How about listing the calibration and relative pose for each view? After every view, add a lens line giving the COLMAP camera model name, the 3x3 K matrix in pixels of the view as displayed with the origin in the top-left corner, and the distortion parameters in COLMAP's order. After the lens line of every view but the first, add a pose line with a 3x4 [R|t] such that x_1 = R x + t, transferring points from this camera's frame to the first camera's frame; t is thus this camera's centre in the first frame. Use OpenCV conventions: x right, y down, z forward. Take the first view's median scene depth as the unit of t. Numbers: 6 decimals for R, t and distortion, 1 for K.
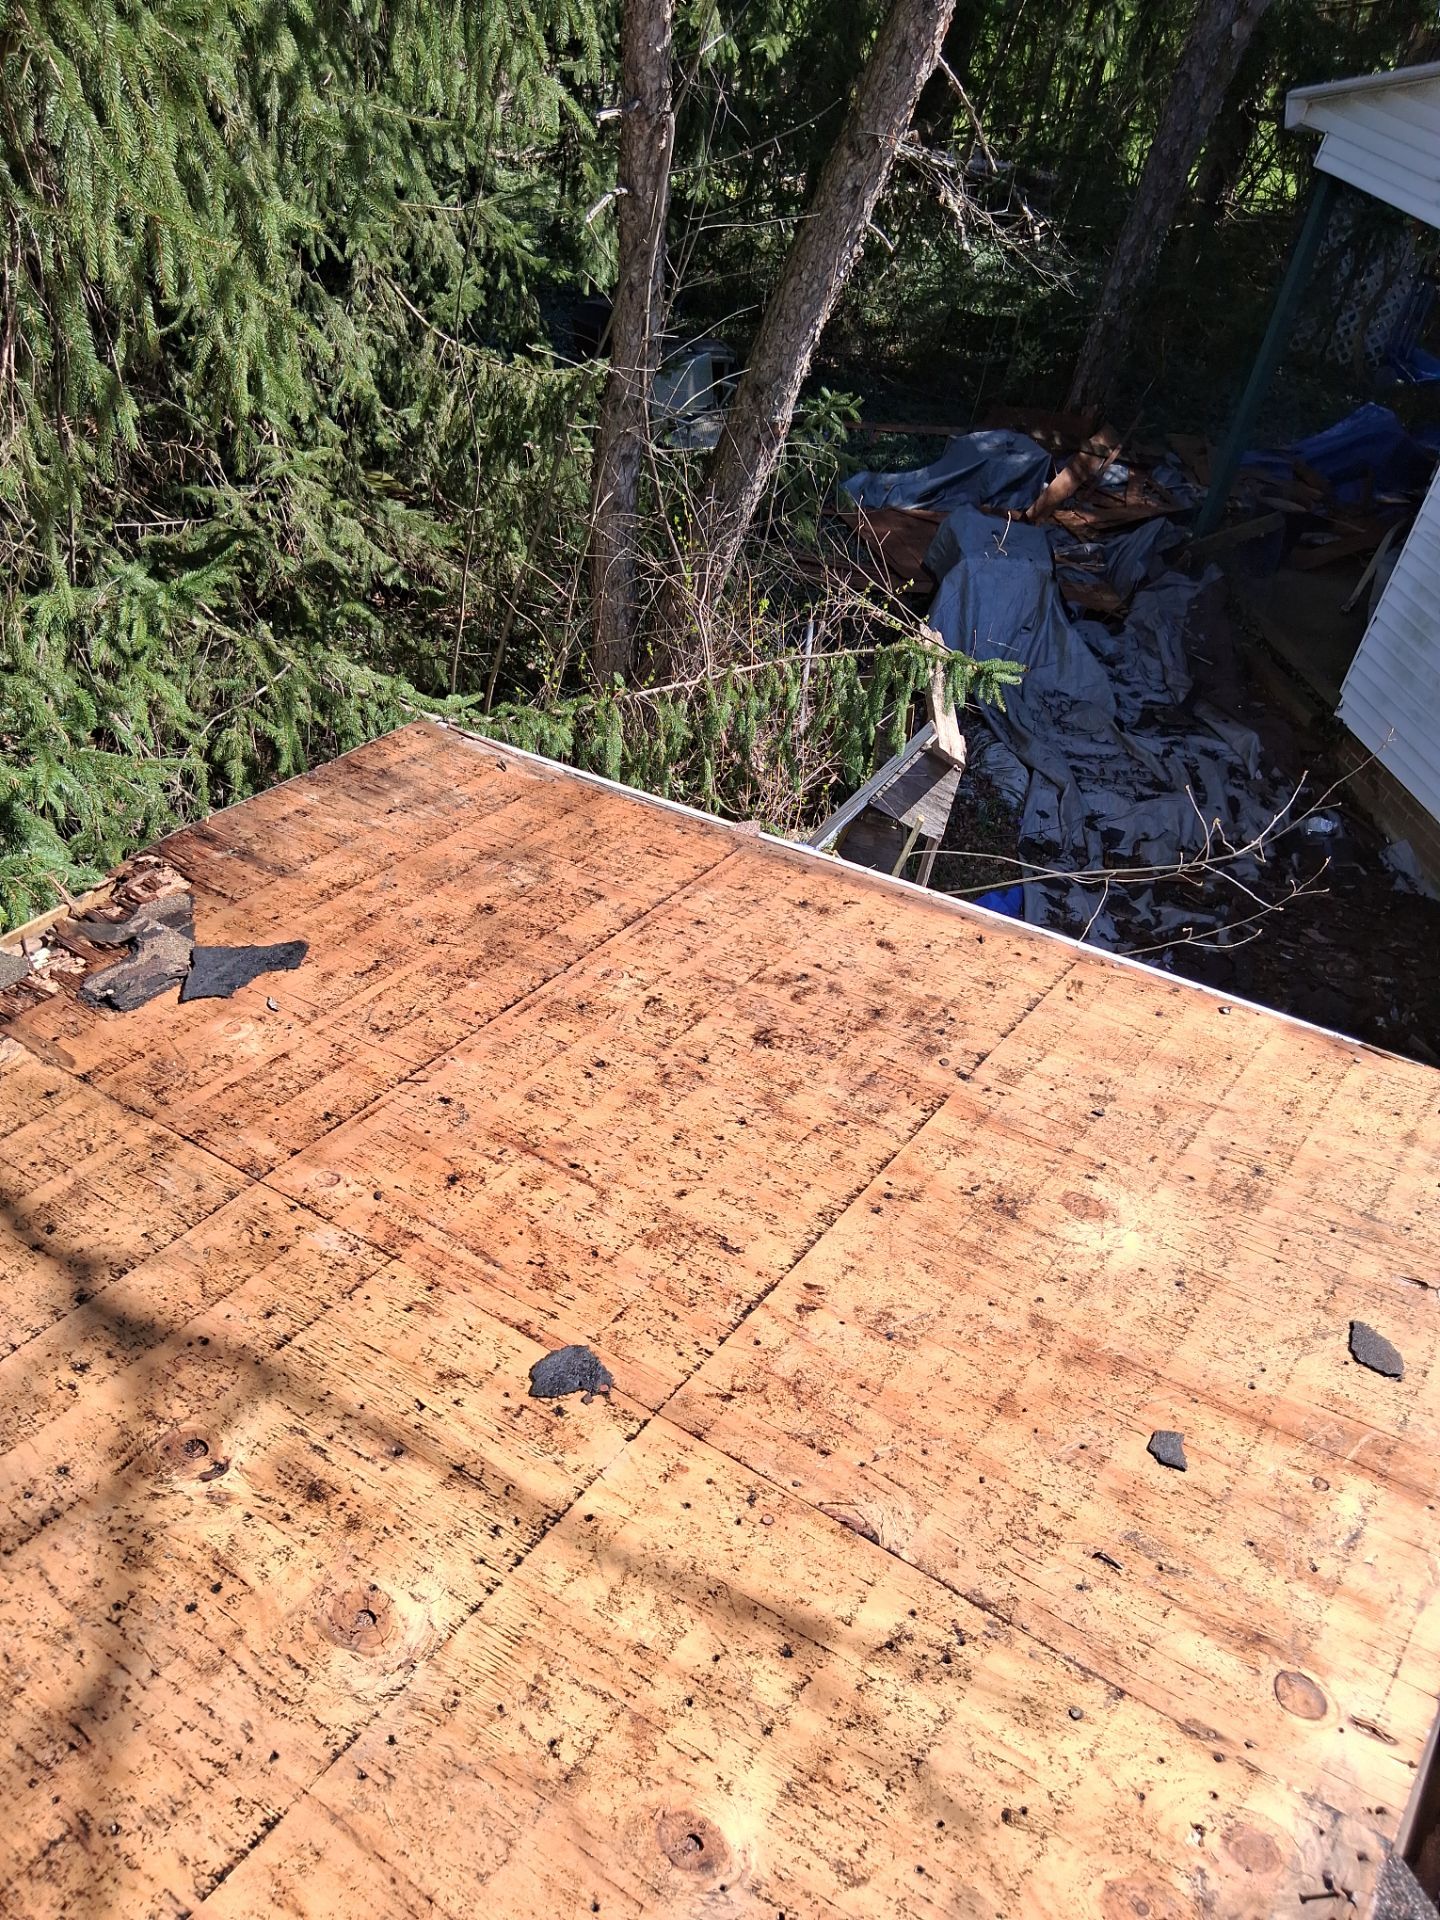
lens RADIAL K [[1455.1, 0, 732.2], [0, 1455.1, 966.7], [0, 0, 1]] dist [0.127309, -0.204642]
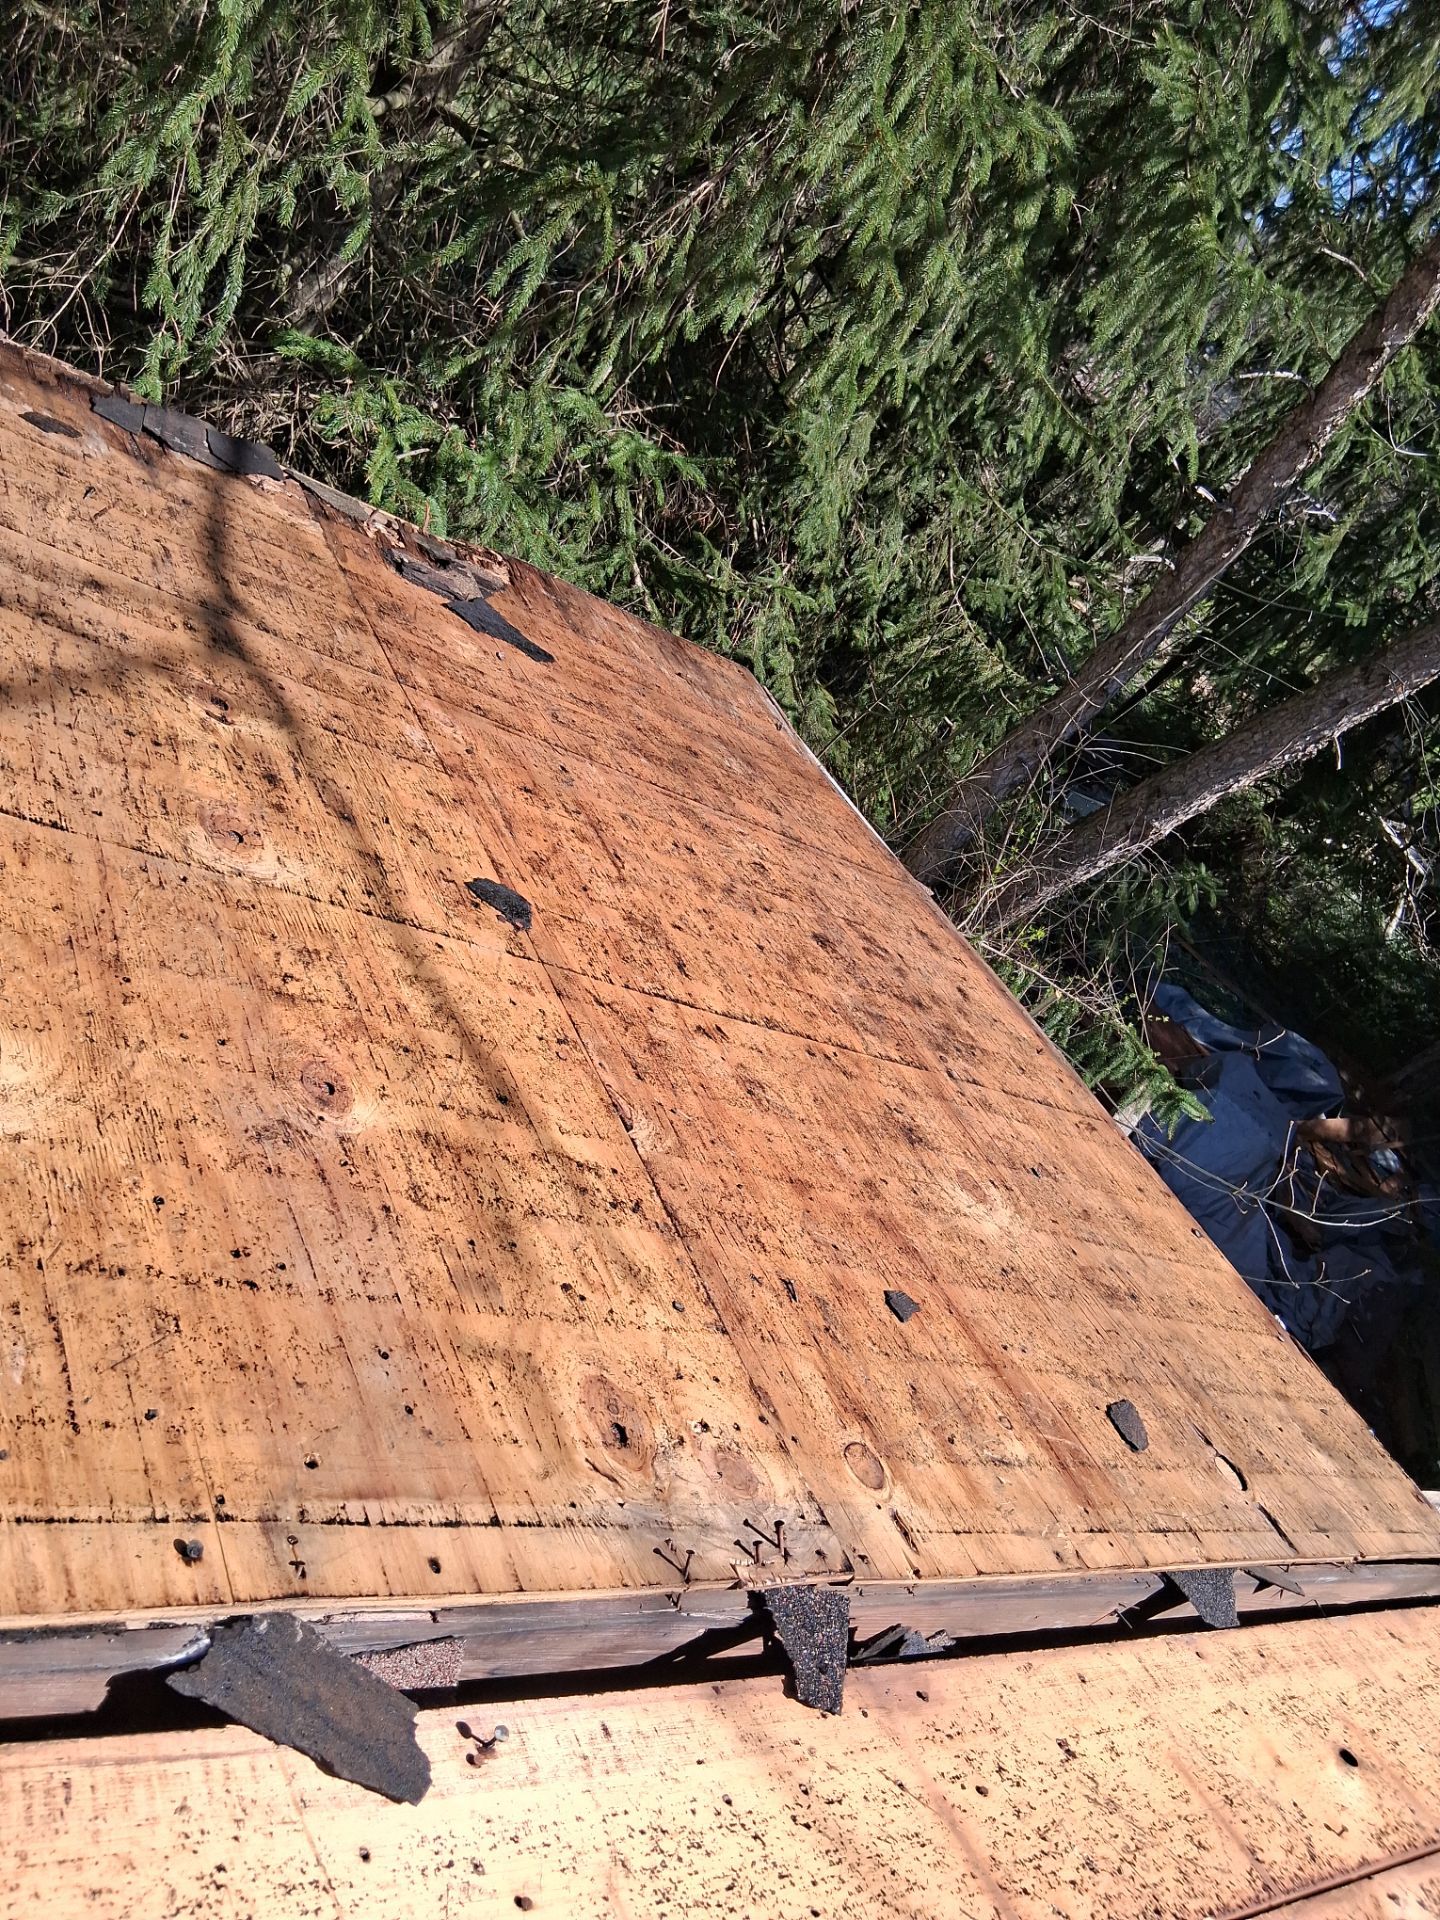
lens RADIAL K [[1455.1, 0, 732.2], [0, 1455.1, 966.7], [0, 0, 1]] dist [0.127309, -0.204642]
pose [[0.750732, 0.632943, -0.189167, 0.161726], [-0.660473, 0.724899, -0.195694, 0.273676], [0.013264, 0.271853, 0.962247, 0.003695]]
